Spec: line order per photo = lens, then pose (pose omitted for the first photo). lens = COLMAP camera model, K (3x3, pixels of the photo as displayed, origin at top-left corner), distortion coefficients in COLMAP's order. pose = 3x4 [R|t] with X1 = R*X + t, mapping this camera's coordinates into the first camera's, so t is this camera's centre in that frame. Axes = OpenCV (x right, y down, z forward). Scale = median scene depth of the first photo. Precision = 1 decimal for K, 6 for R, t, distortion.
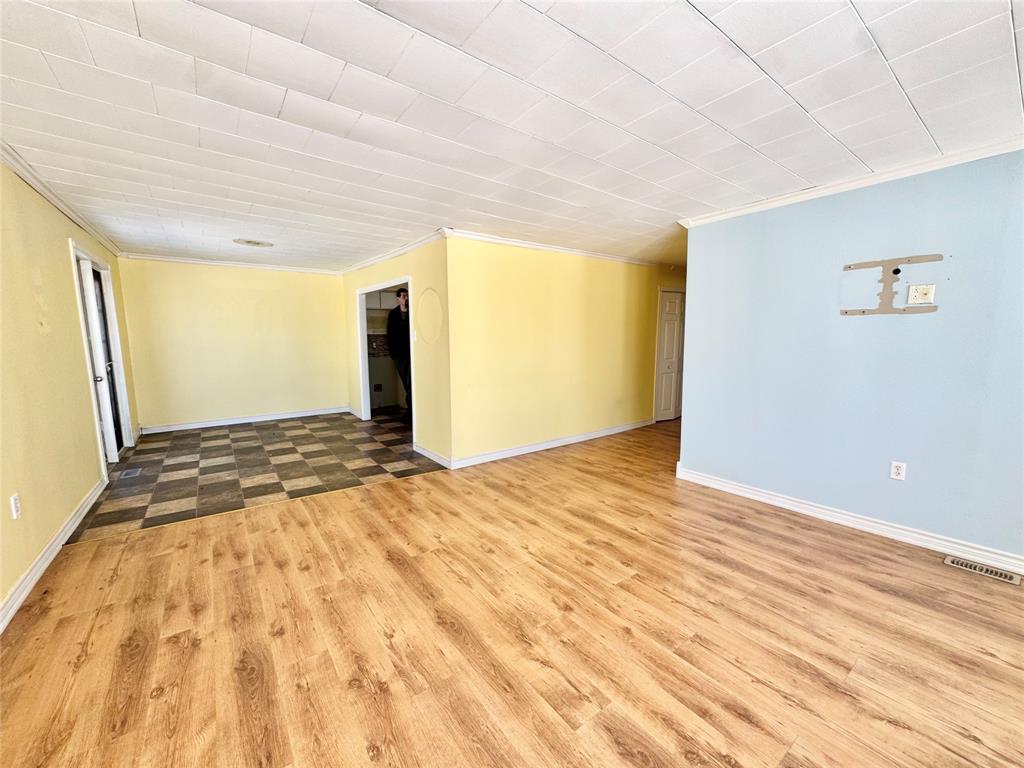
lens RADIAL K [[409.6, 0, 512.3], [0, 409.6, 383.1], [0, 0, 1]] dist [-0.004277, 0.000818]
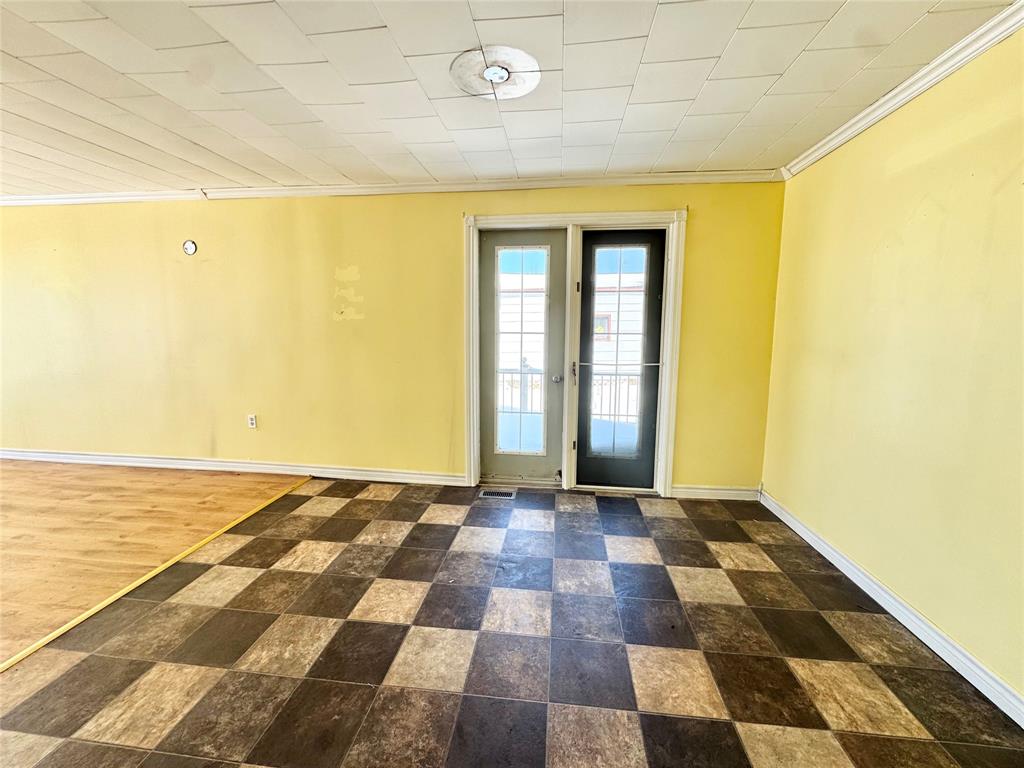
lens RADIAL K [[409.6, 0, 511.3], [0, 409.6, 381.9], [0, 0, 1]] dist [-0.004277, 0.000818]
pose [[-0.686316, 0.088611, -0.721885, -0.585016], [-0.094112, 0.973386, 0.208958, -0.252769], [0.721189, 0.211349, -0.659711, 2.268949]]
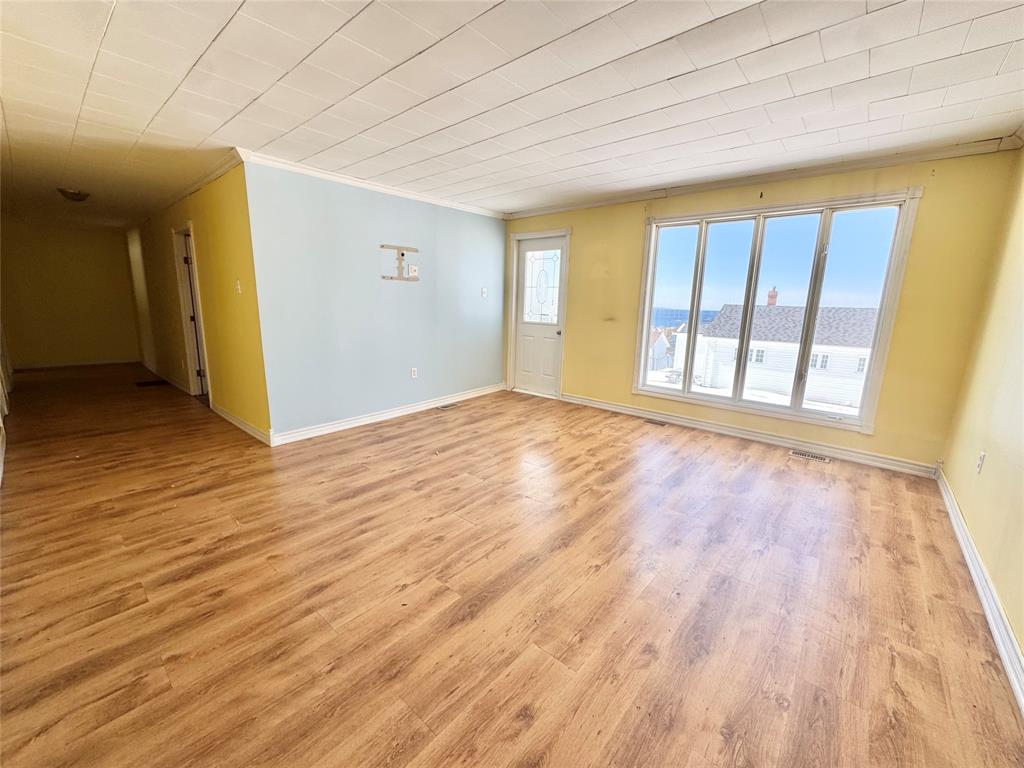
lens RADIAL K [[409.6, 0, 513.1], [0, 409.6, 383.7], [0, 0, 1]] dist [-0.004277, 0.000818]
pose [[-0.221599, -0.193676, 0.955711, -0.835519], [0.088766, 0.972002, 0.217560, -0.084409], [-0.971089, 0.133045, -0.198203, 0.949918]]
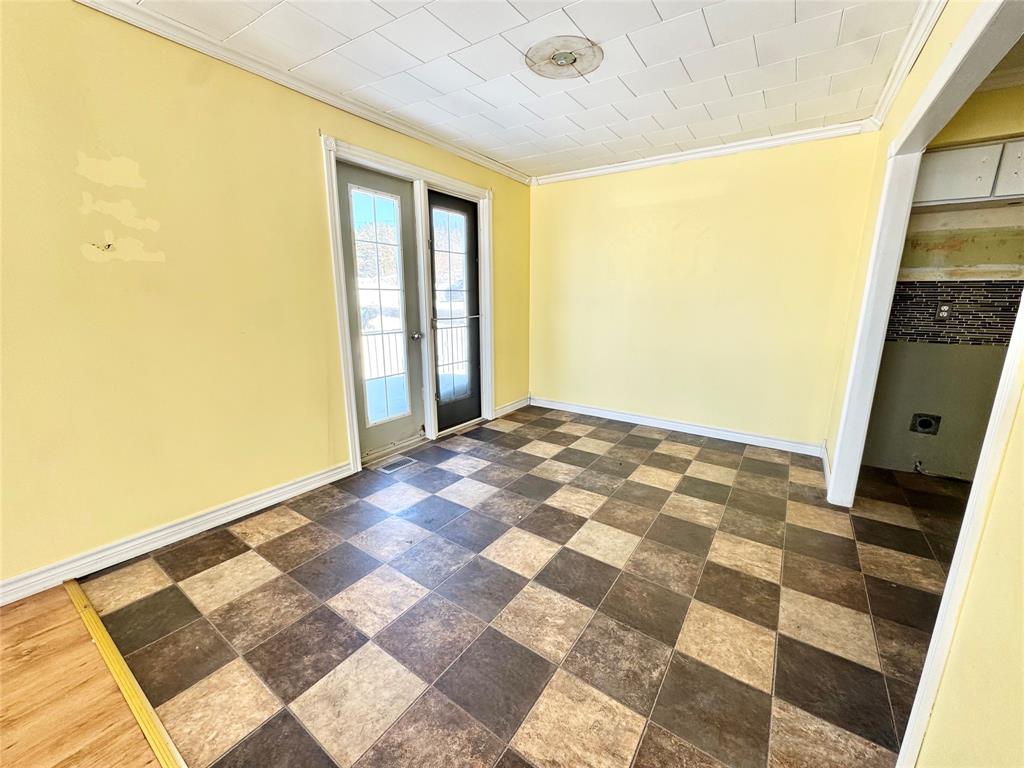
lens RADIAL K [[409.6, 0, 517.0], [0, 409.6, 380.1], [0, 0, 1]] dist [-0.004277, 0.000818]
pose [[0.325147, 0.194810, -0.925380, -0.295129], [-0.120684, 0.979098, 0.163714, -0.123366], [0.937931, 0.058447, 0.341861, 1.410209]]
